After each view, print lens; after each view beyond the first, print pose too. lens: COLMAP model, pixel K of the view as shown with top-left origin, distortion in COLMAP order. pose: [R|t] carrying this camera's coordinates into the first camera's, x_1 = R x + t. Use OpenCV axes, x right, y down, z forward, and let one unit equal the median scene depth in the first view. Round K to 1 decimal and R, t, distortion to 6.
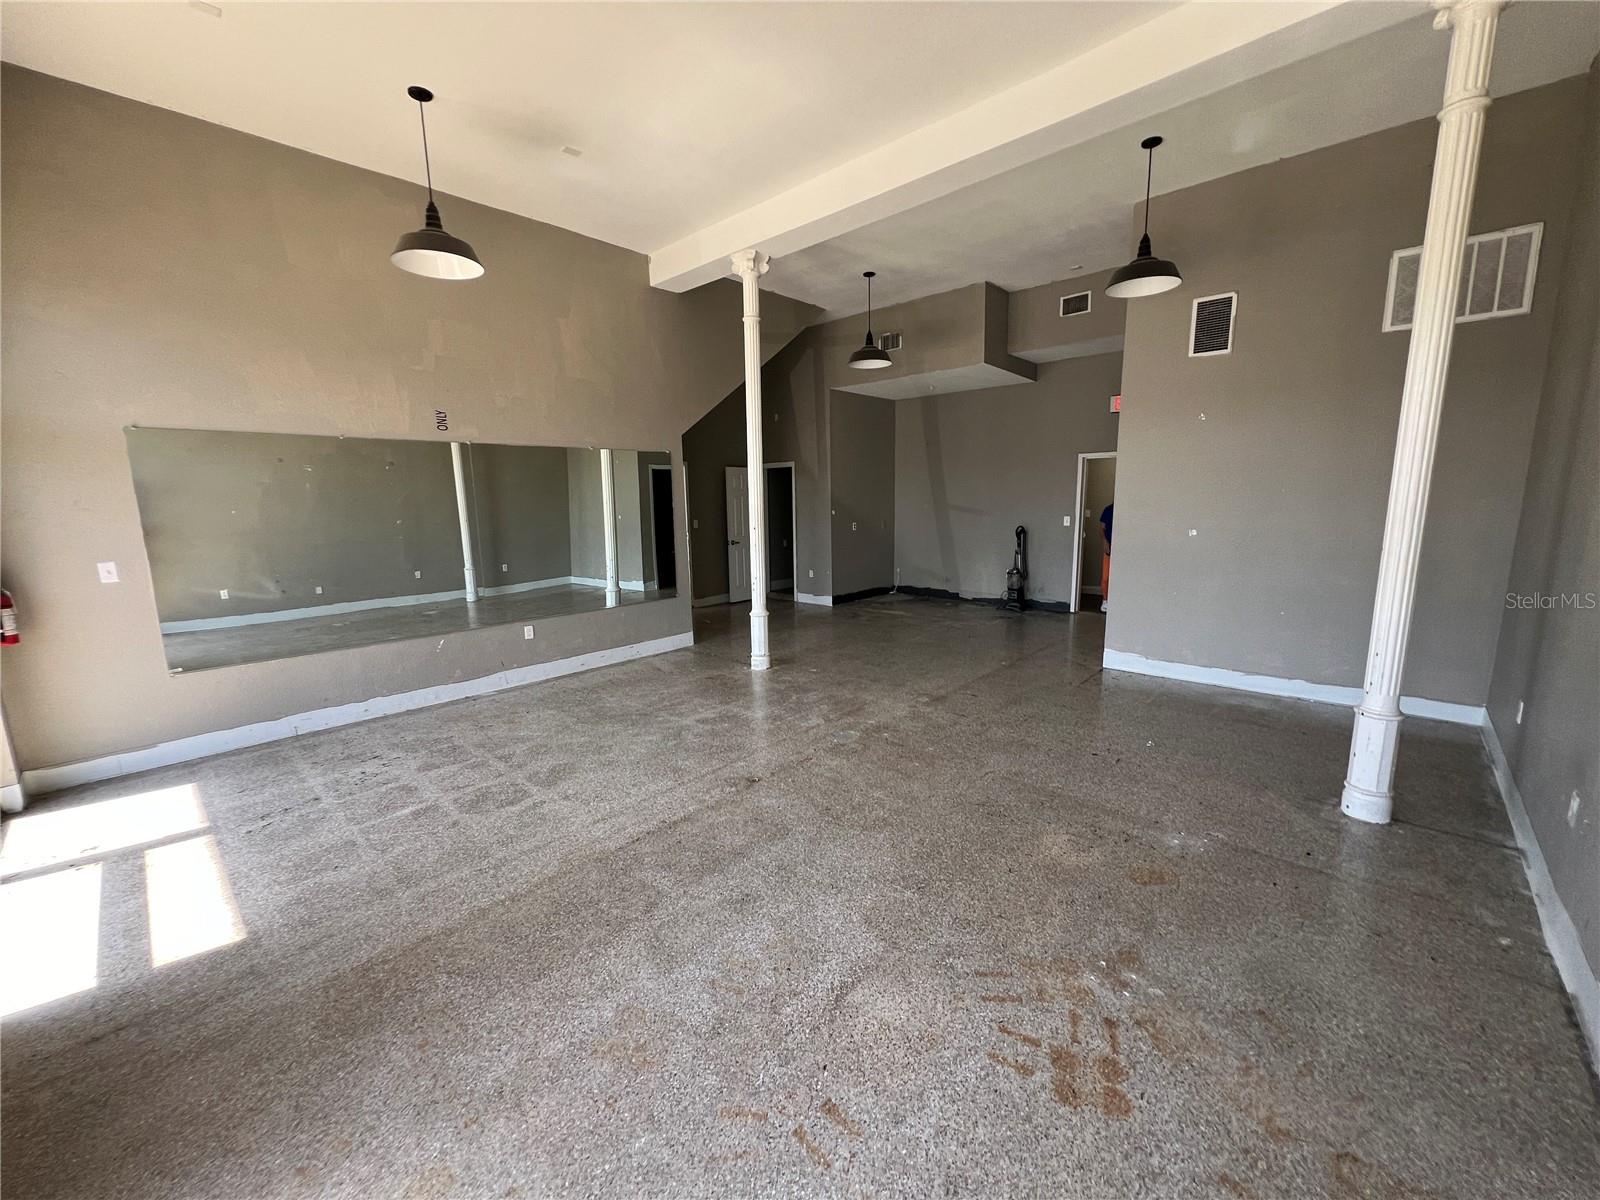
lens RADIAL K [[636.0, 0, 798.7], [0, 636.0, 600.5], [0, 0, 1]] dist [0.000009, 0.000003]
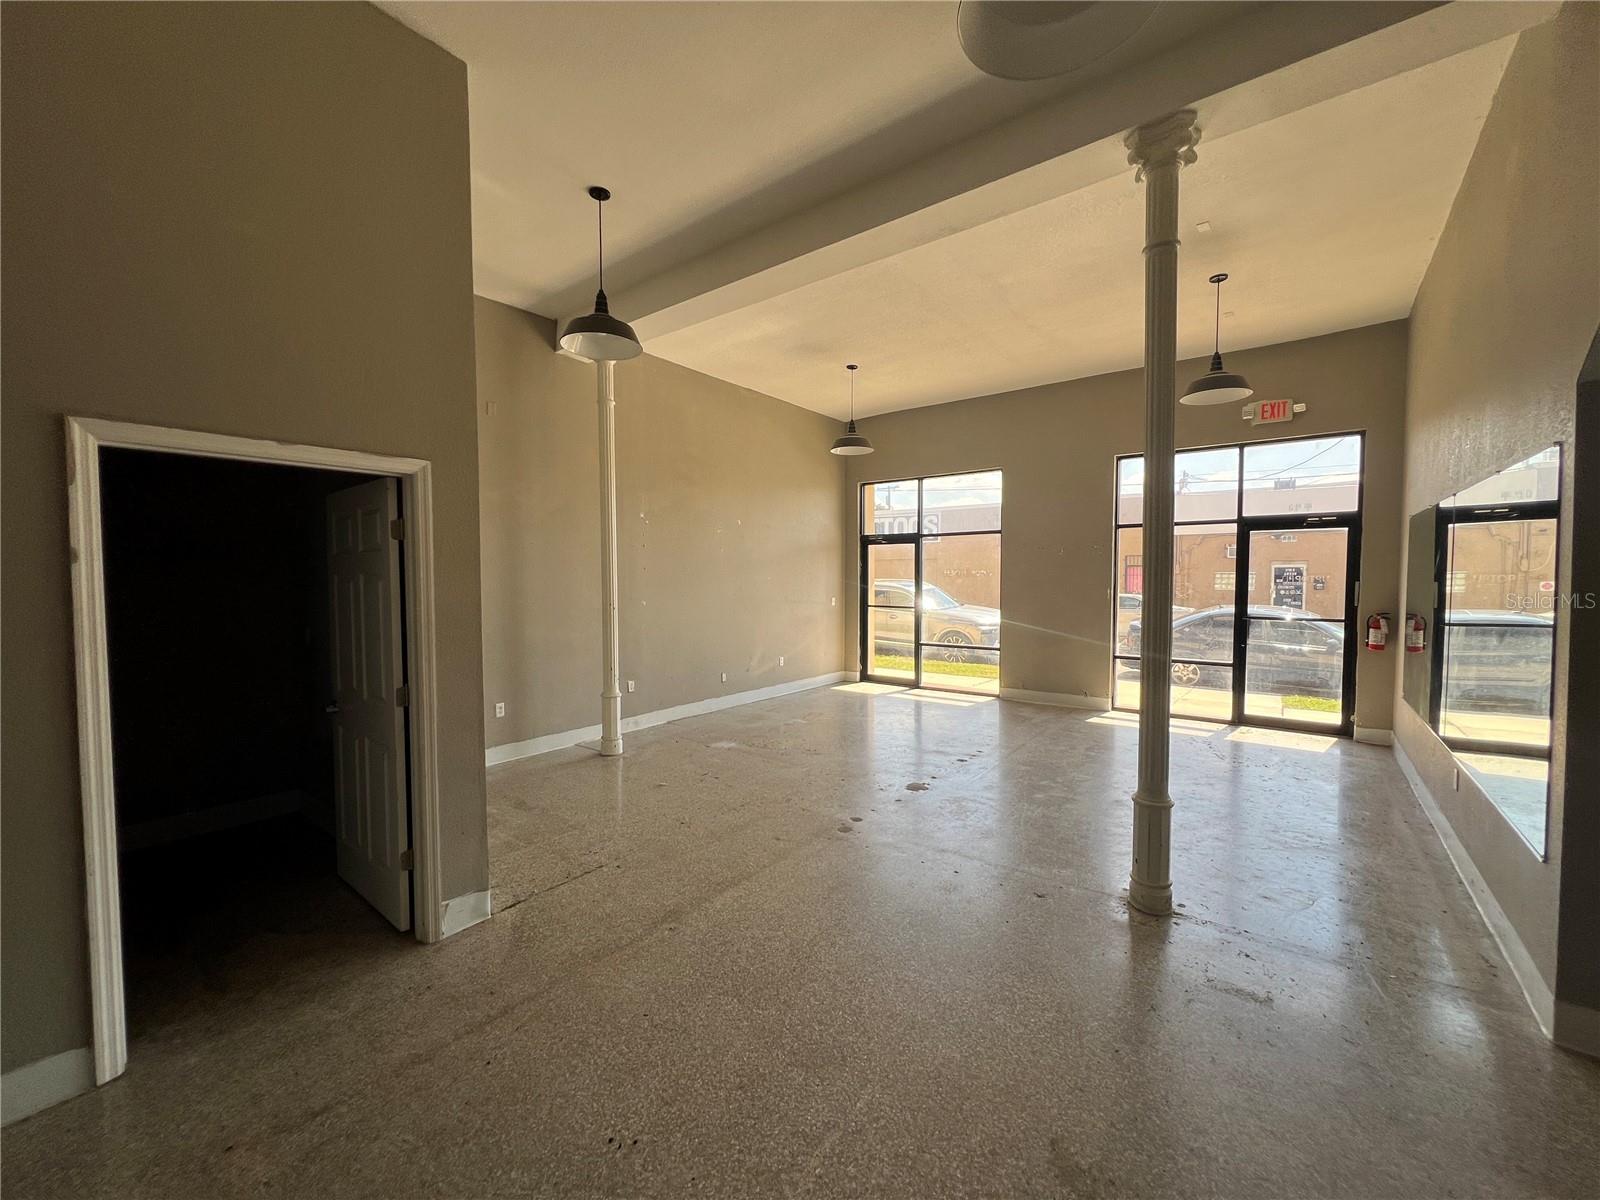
lens RADIAL K [[636.0, 0, 798.7], [0, 636.0, 601.9], [0, 0, 1]] dist [0.000009, 0.000003]
pose [[0.995467, 0.012690, 0.094257, -0.337926], [-0.001716, 0.993294, -0.115602, 0.023881], [-0.095092, 0.114917, 0.988813, -0.039098]]
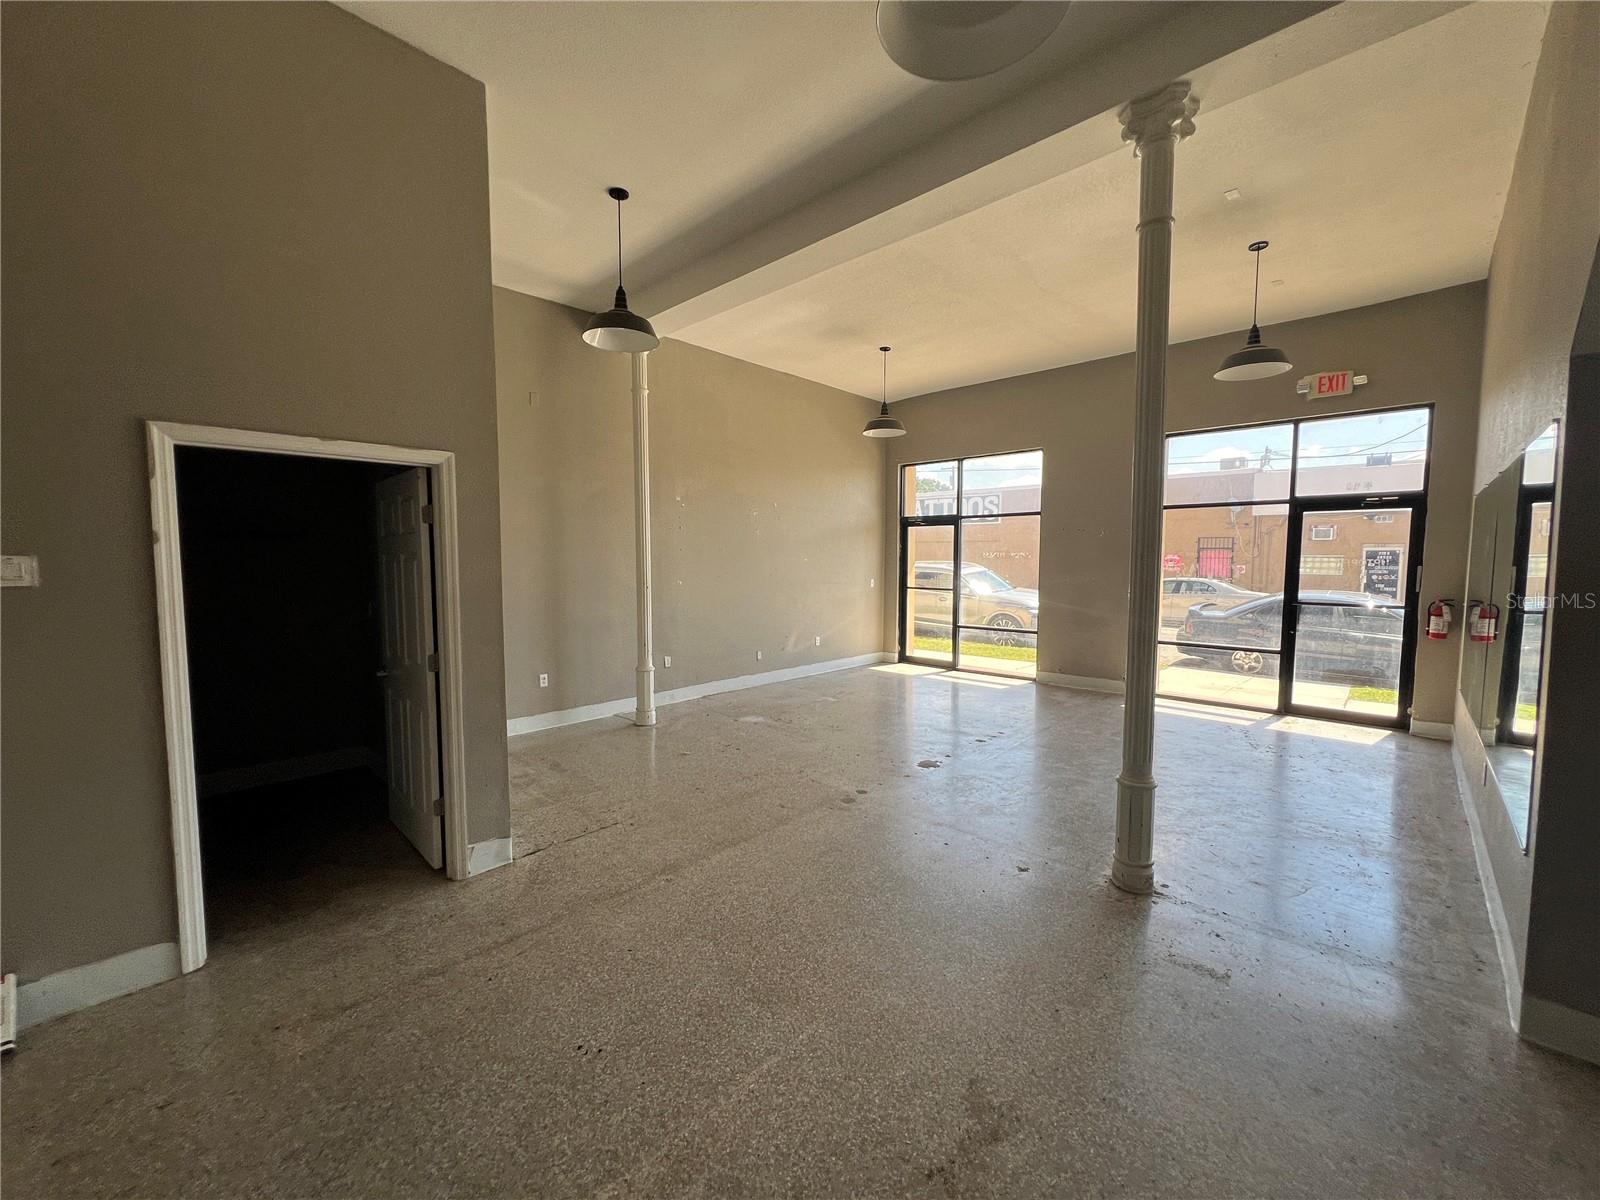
lens RADIAL K [[636.0, 0, 800.2], [0, 636.0, 602.1], [0, 0, 1]] dist [0.000009, 0.000003]
pose [[0.999772, 0.020881, -0.004421, -0.236745], [-0.021182, 0.996115, -0.085476, 0.030379], [0.002619, 0.085550, 0.996330, -0.090524]]
